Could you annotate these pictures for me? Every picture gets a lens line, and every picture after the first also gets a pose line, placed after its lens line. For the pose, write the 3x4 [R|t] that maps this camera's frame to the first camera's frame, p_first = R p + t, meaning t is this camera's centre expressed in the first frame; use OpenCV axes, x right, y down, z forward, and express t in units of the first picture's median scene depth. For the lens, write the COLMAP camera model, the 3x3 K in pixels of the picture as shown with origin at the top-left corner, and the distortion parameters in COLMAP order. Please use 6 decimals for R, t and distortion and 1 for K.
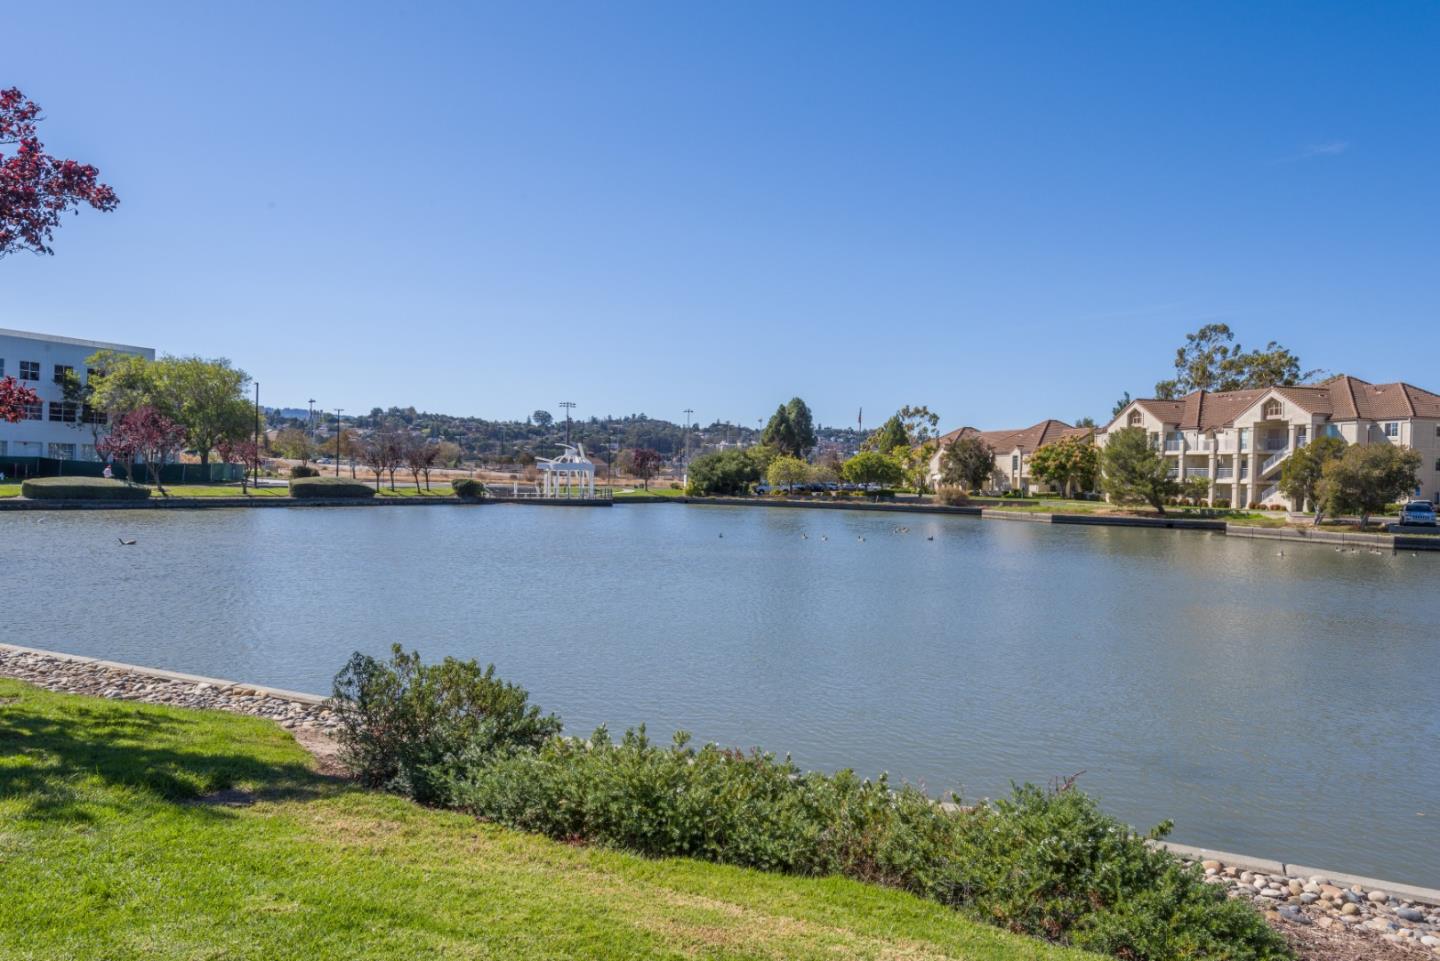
lens RADIAL K [[1119.7, 0, 716.0], [0, 1119.7, 478.0], [0, 0, 1]] dist [0.045404, -0.043561]
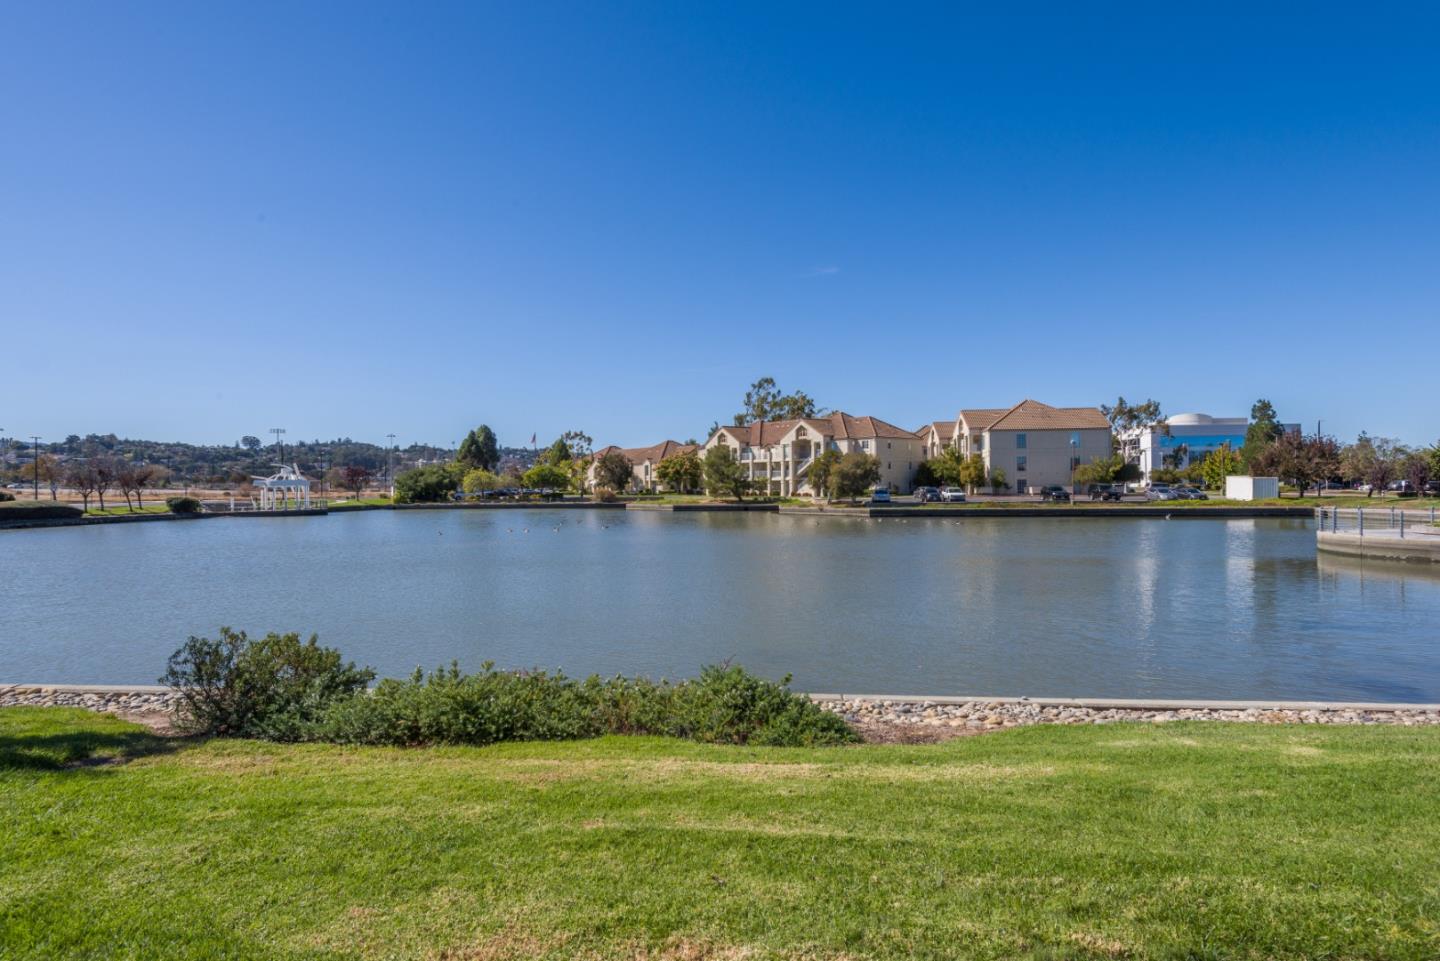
lens RADIAL K [[1119.7, 0, 721.0], [0, 1119.7, 476.6], [0, 0, 1]] dist [0.045404, -0.043561]
pose [[0.884535, -0.027301, 0.465674, -0.335733], [0.032709, 0.999459, -0.003534, 0.002602], [-0.465325, 0.018358, 0.884949, -0.330910]]
